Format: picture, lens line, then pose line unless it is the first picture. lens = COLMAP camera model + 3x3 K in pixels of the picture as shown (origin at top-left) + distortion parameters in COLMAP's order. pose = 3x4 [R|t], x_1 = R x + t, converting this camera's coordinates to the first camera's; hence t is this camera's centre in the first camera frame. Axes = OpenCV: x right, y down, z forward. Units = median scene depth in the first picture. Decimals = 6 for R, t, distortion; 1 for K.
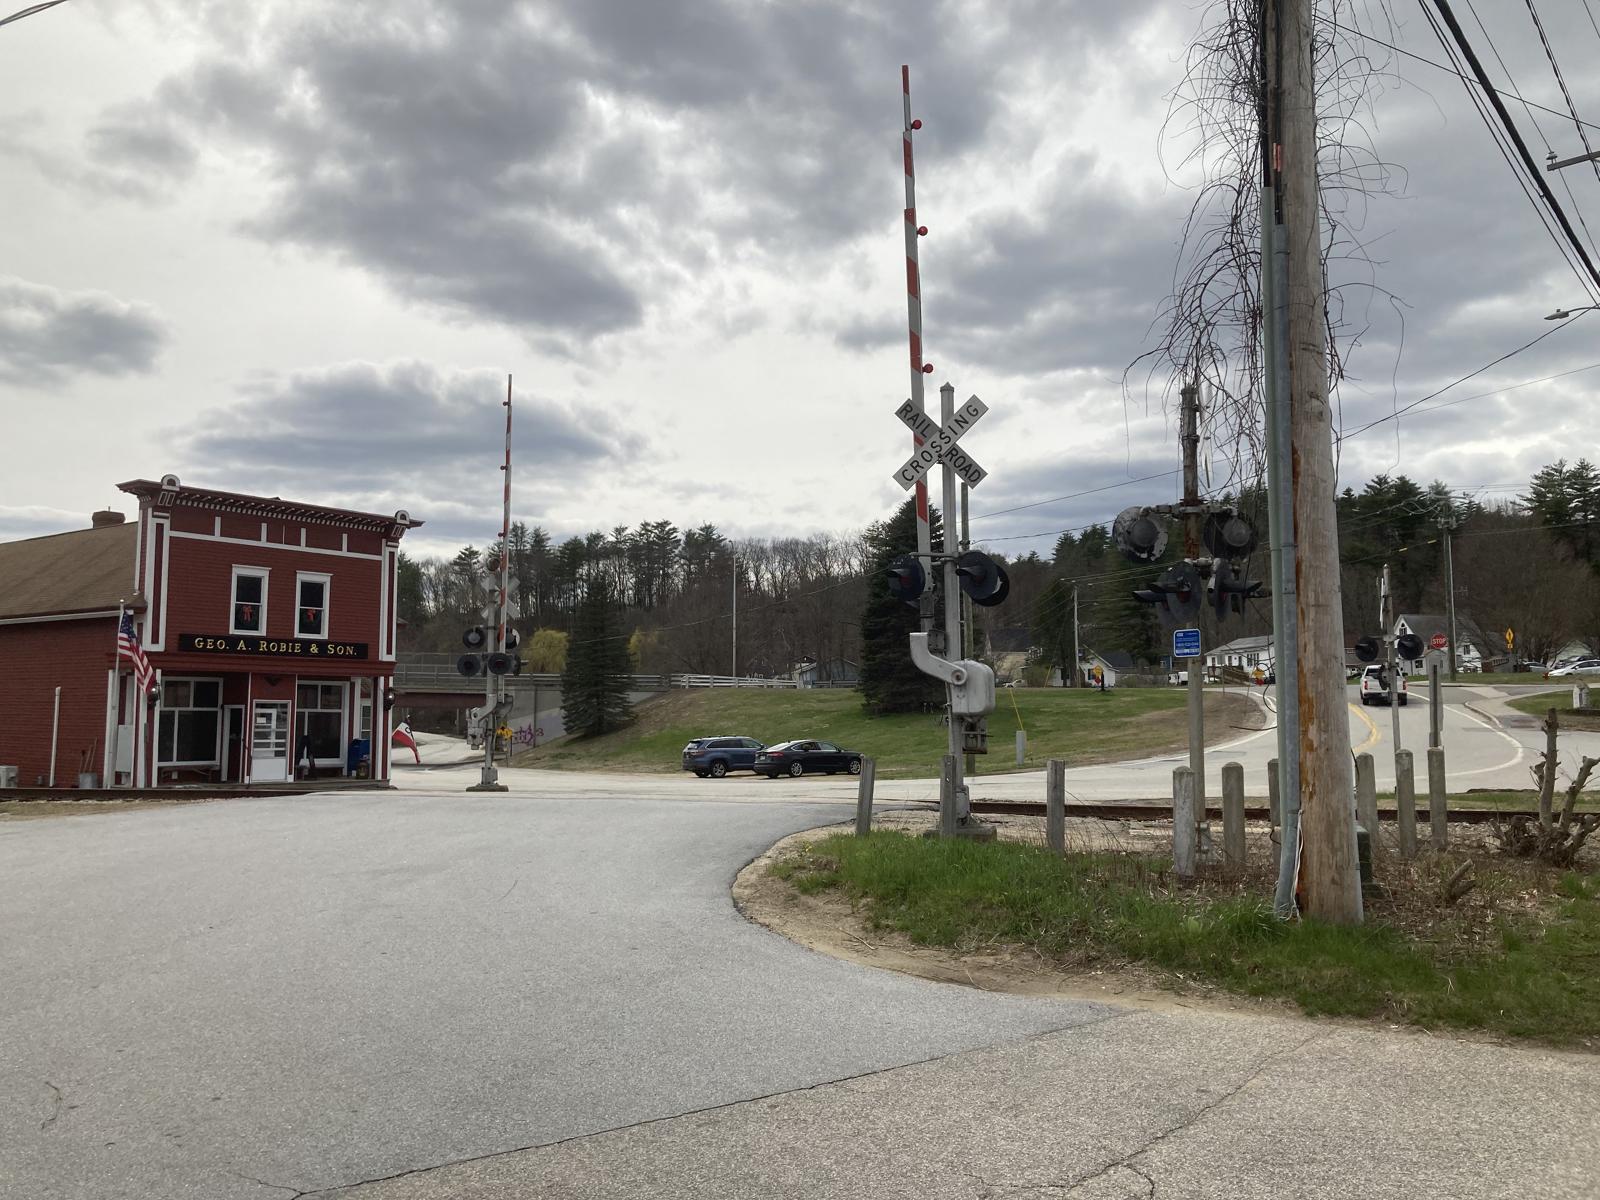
lens RADIAL K [[1303.0, 0, 788.3], [0, 1303.0, 588.9], [0, 0, 1]] dist [0.055314, -0.064874]
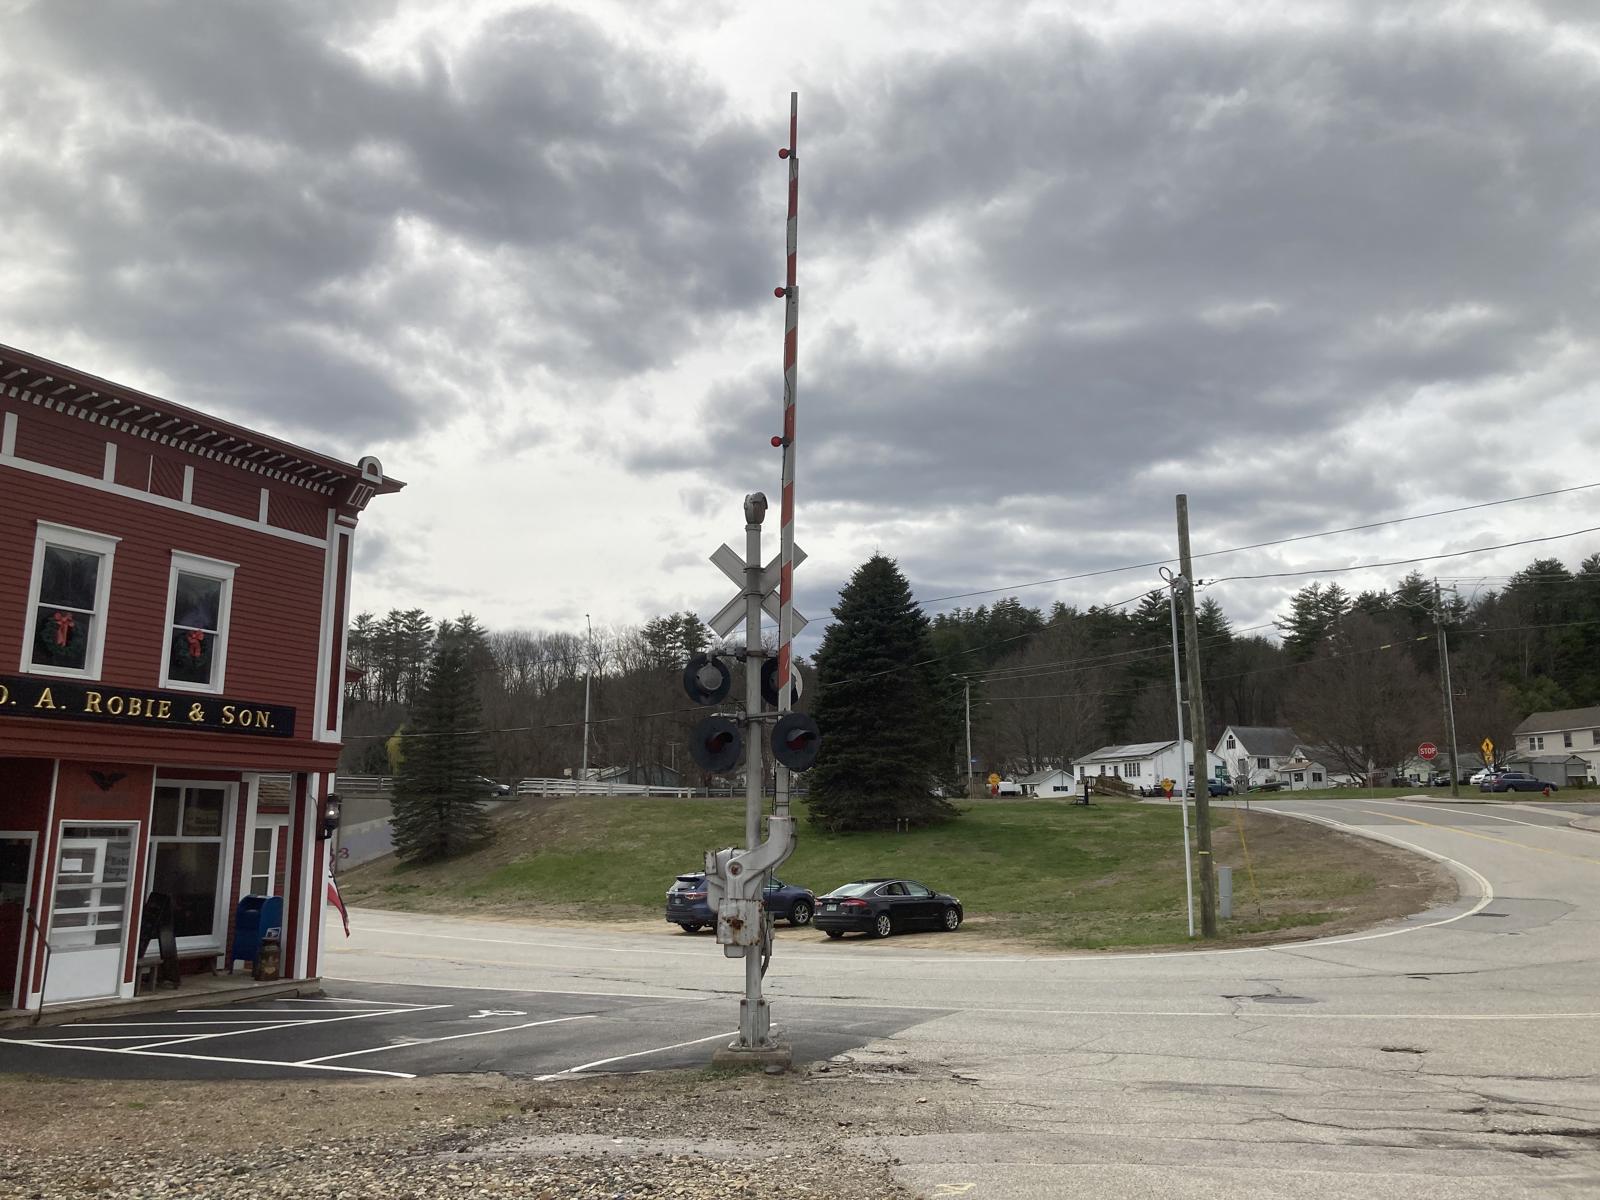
lens RADIAL K [[1303.0, 0, 802.0], [0, 1303.0, 580.2], [0, 0, 1]] dist [0.055314, -0.064874]
pose [[0.977966, 0.041940, 0.204507, -0.262107], [-0.023803, 0.995625, -0.090355, 0.038004], [-0.207402, 0.083496, 0.974686, 0.511168]]
